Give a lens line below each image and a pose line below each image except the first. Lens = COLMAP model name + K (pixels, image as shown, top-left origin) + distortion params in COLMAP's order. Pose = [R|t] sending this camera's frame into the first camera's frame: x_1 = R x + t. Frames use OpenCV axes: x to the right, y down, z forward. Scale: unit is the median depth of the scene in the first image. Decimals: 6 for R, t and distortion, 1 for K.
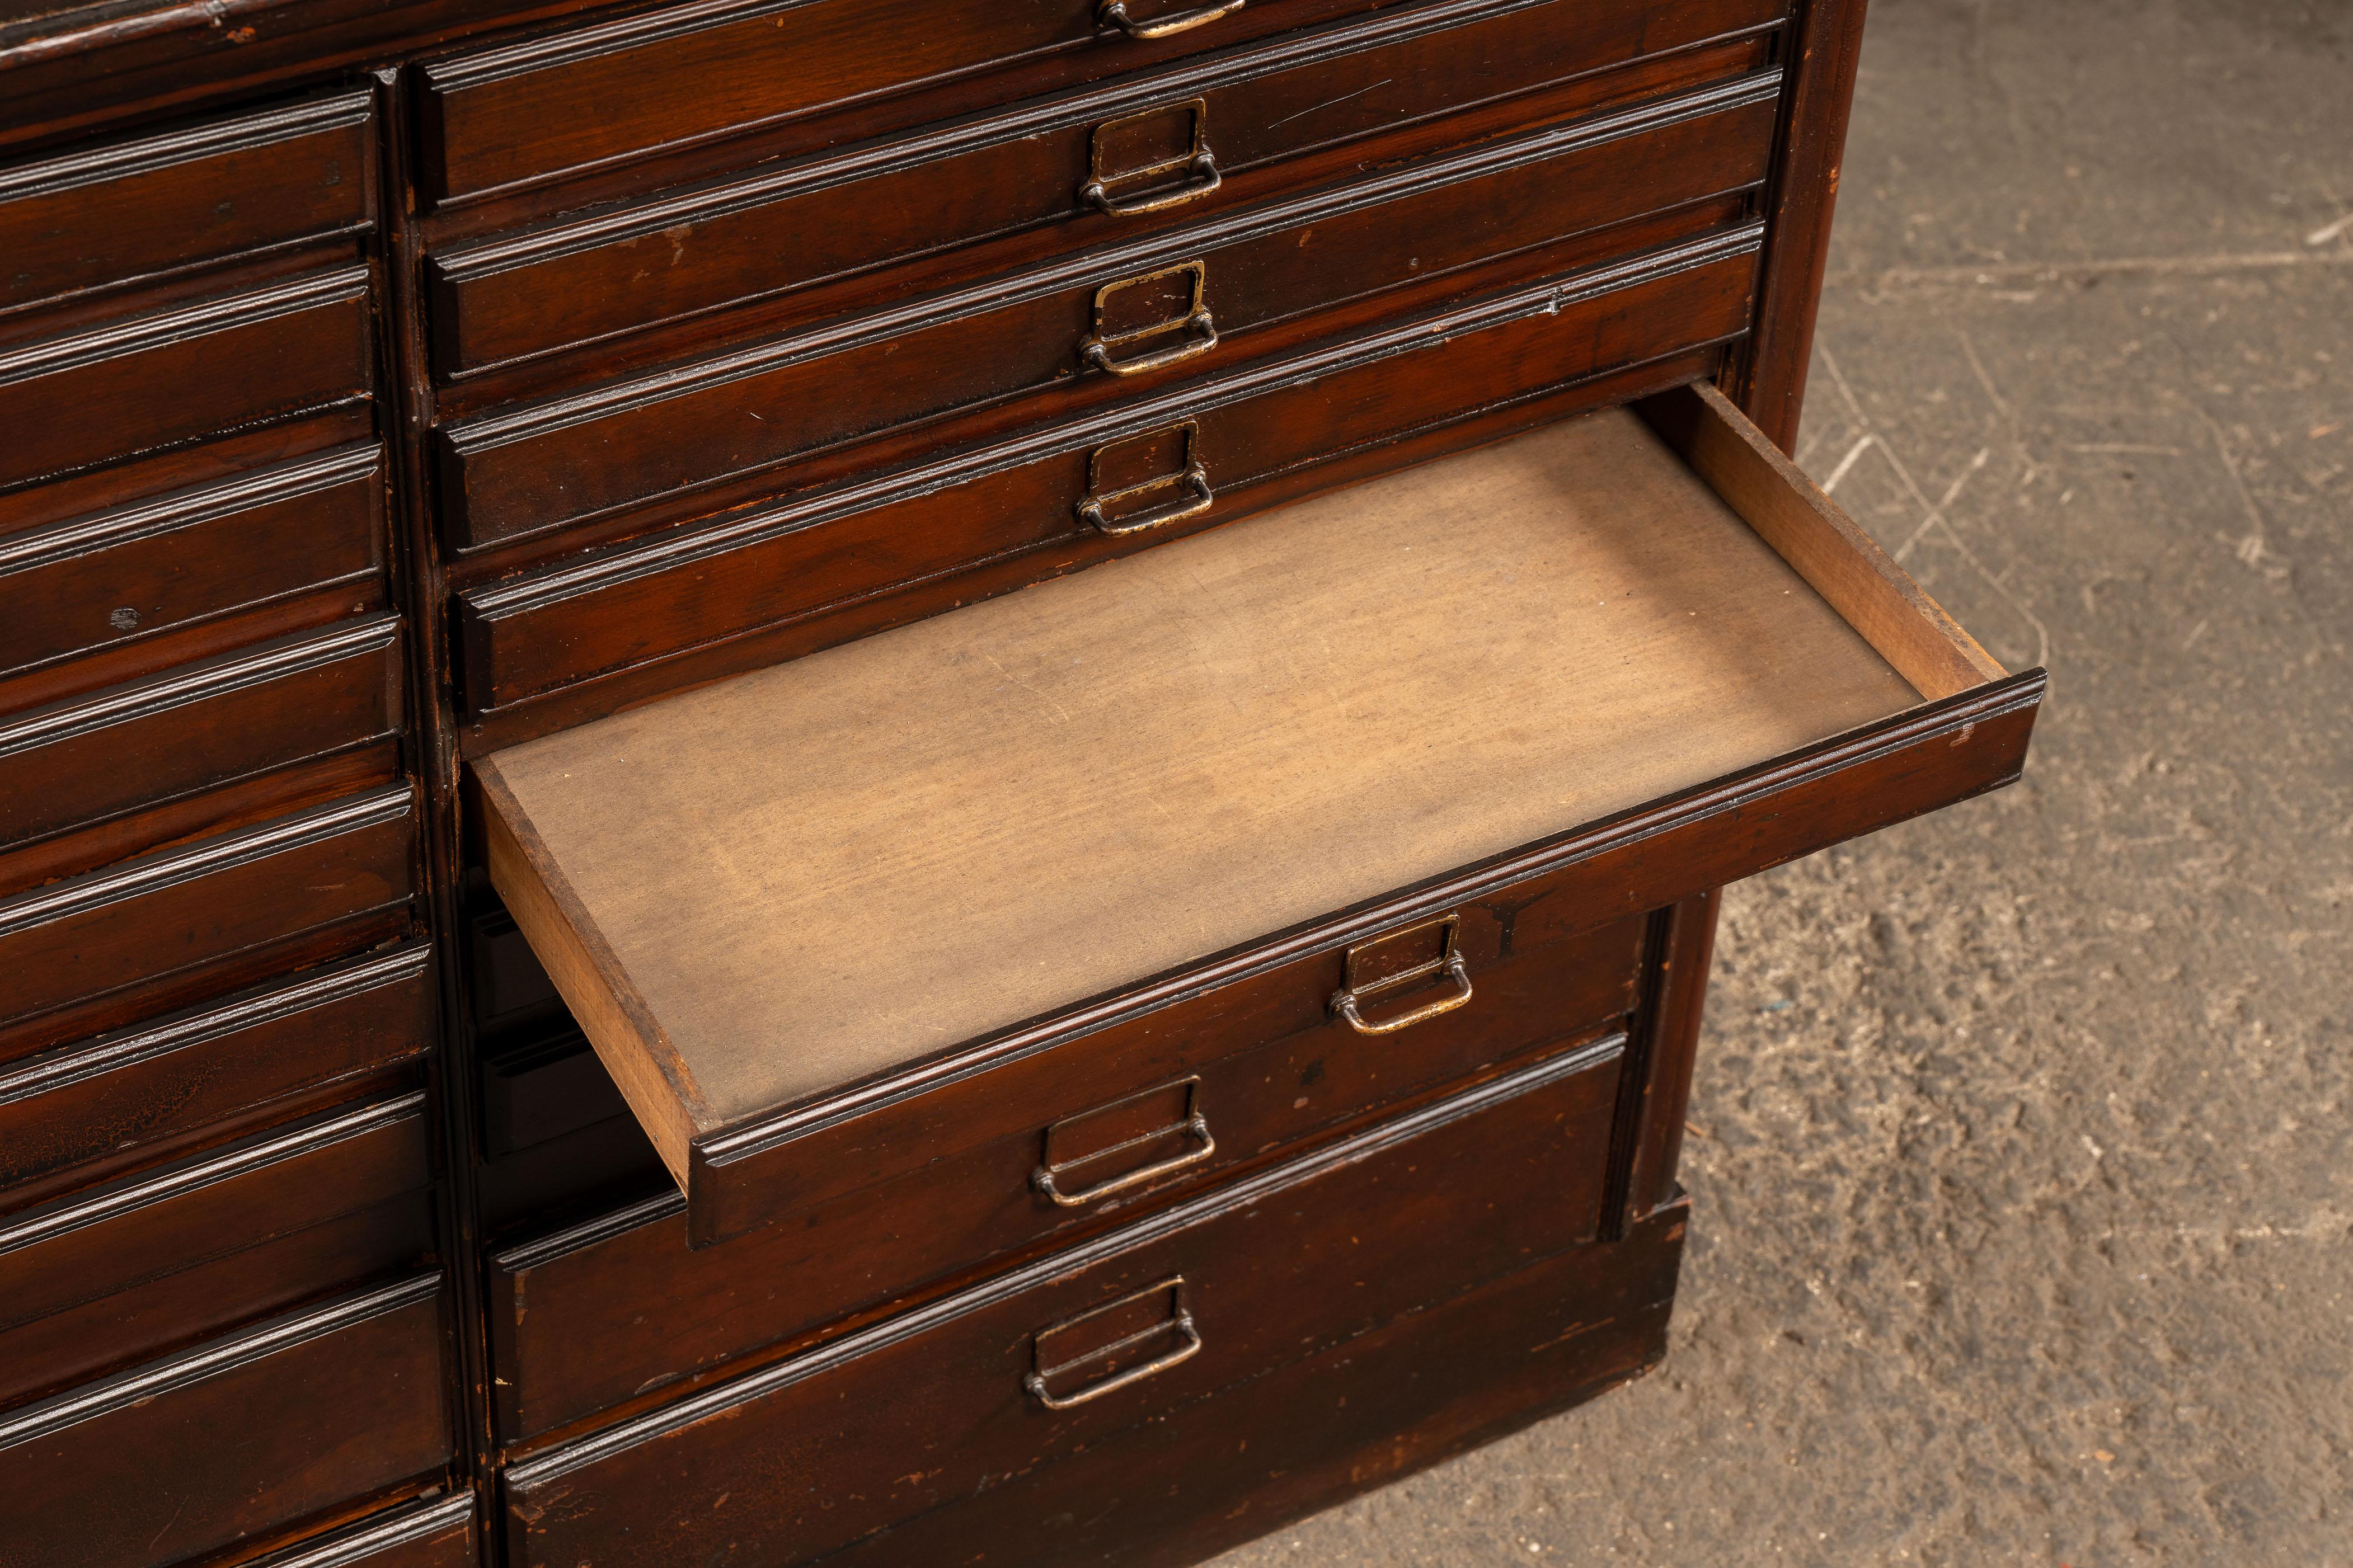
lens RADIAL K [[4553.4, 0, 1176.5], [0, 4553.4, 784.0], [0, 0, 1]] dist [0.010561, -0.041331]
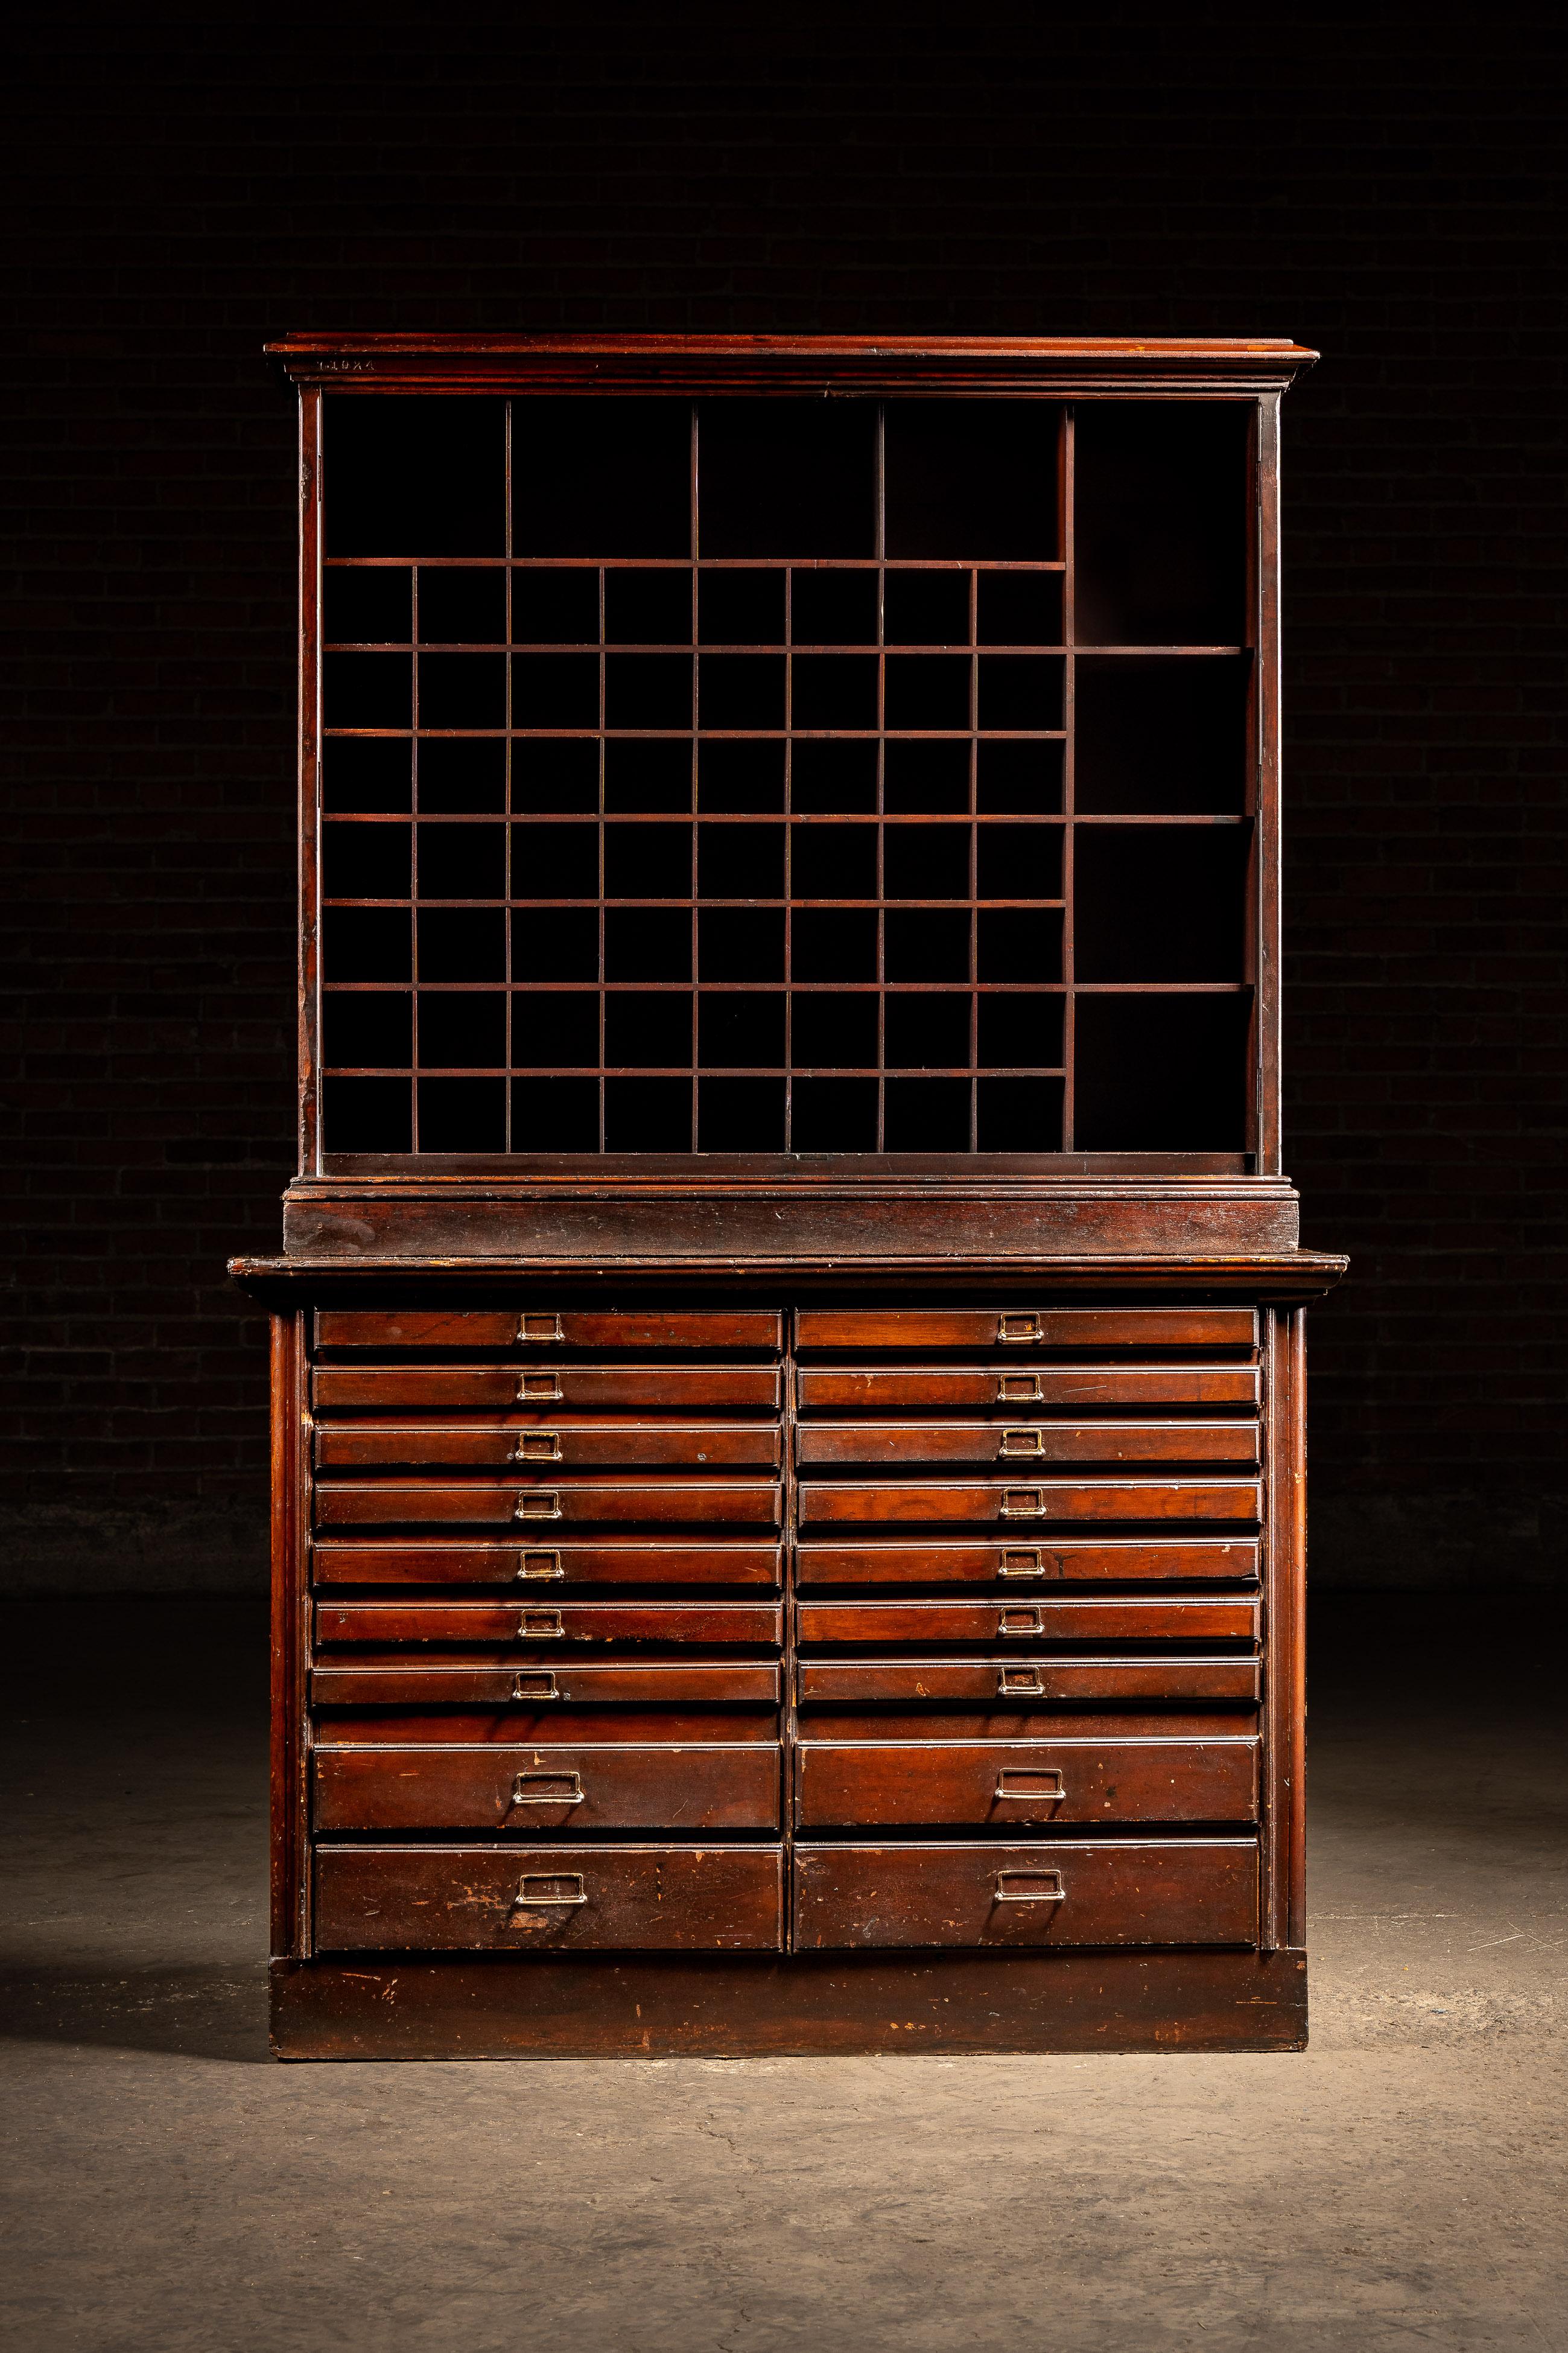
lens RADIAL K [[4845.0, 0, 842.2], [0, 4845.0, 1084.8], [0, 0, 1]] dist [0.001764, -0.099675]
pose [[0.878204, -0.057556, -0.474811, 1.246052], [-0.259883, 0.775975, -0.574737, 1.393221], [0.401522, 0.628132, 0.666507, -1.245867]]
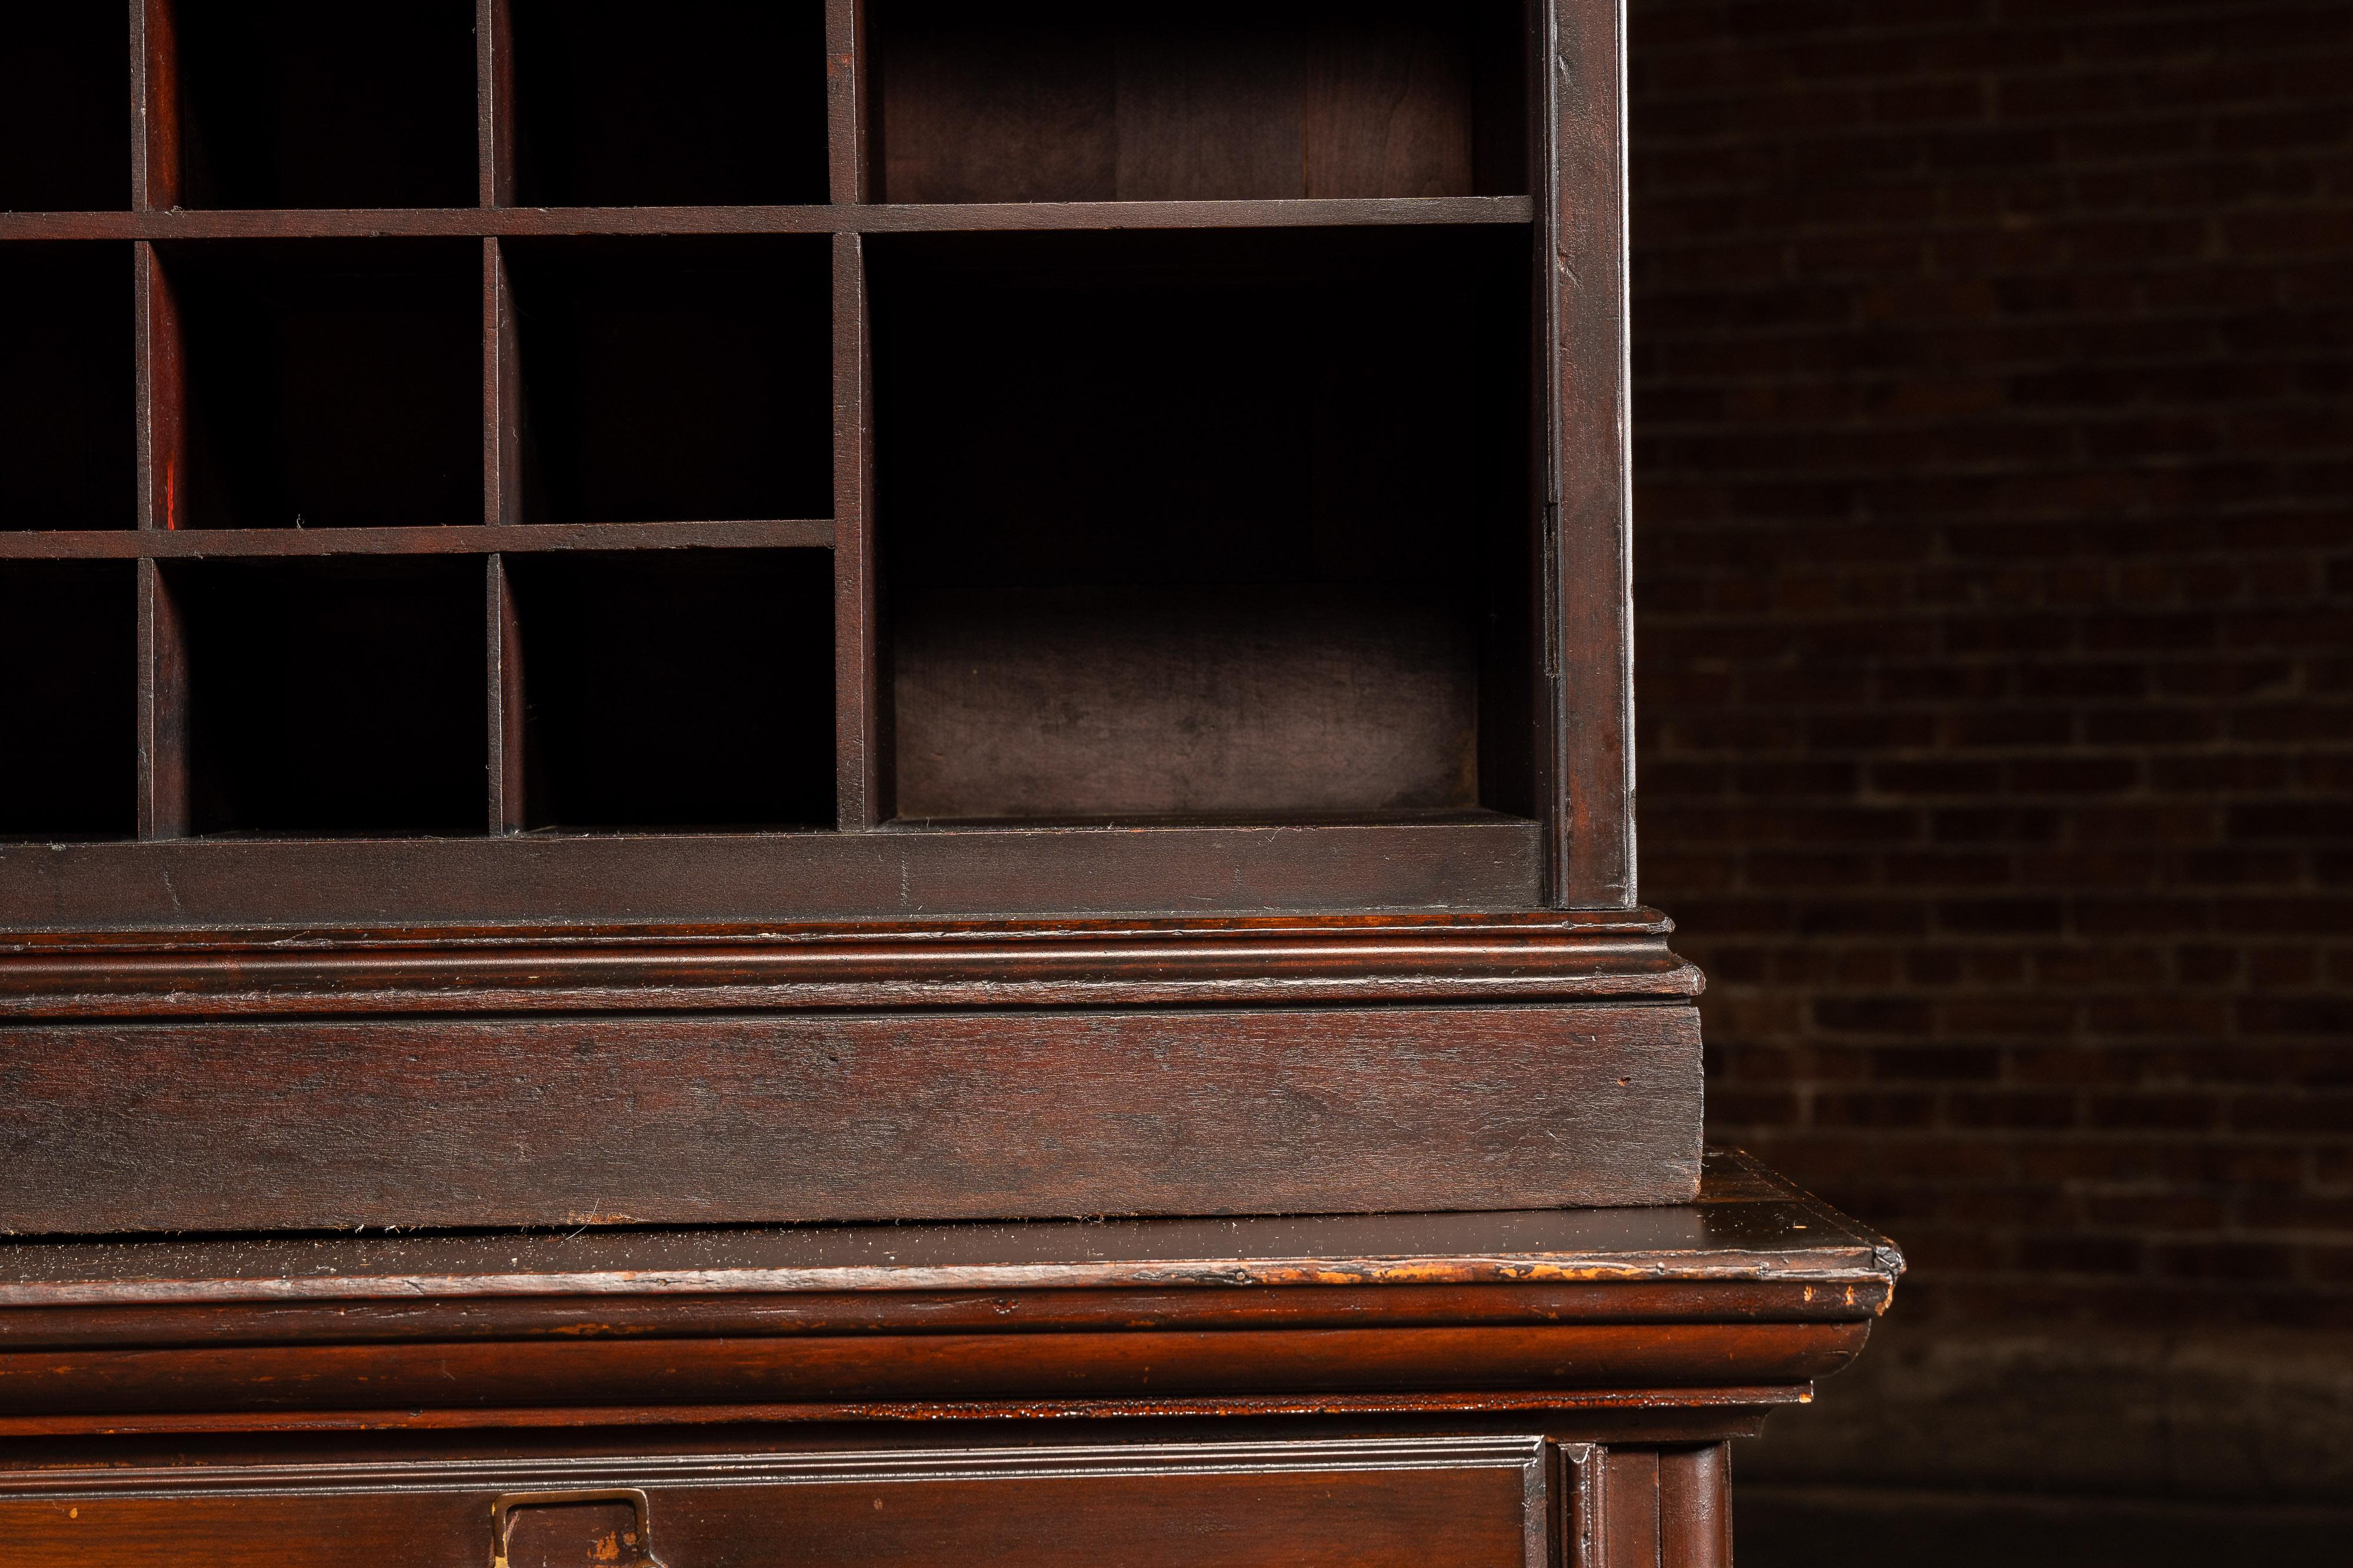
lens RADIAL K [[4792.1, 0, 1176.5], [0, 4792.1, 784.0], [0, 0, 1]] dist [-0.005412, 0.270538]
pose [[0.864246, -0.060772, -0.499386, 0.420028], [-0.265620, 0.787902, -0.555569, 0.134746], [0.427230, 0.612795, 0.664799, 0.268039]]
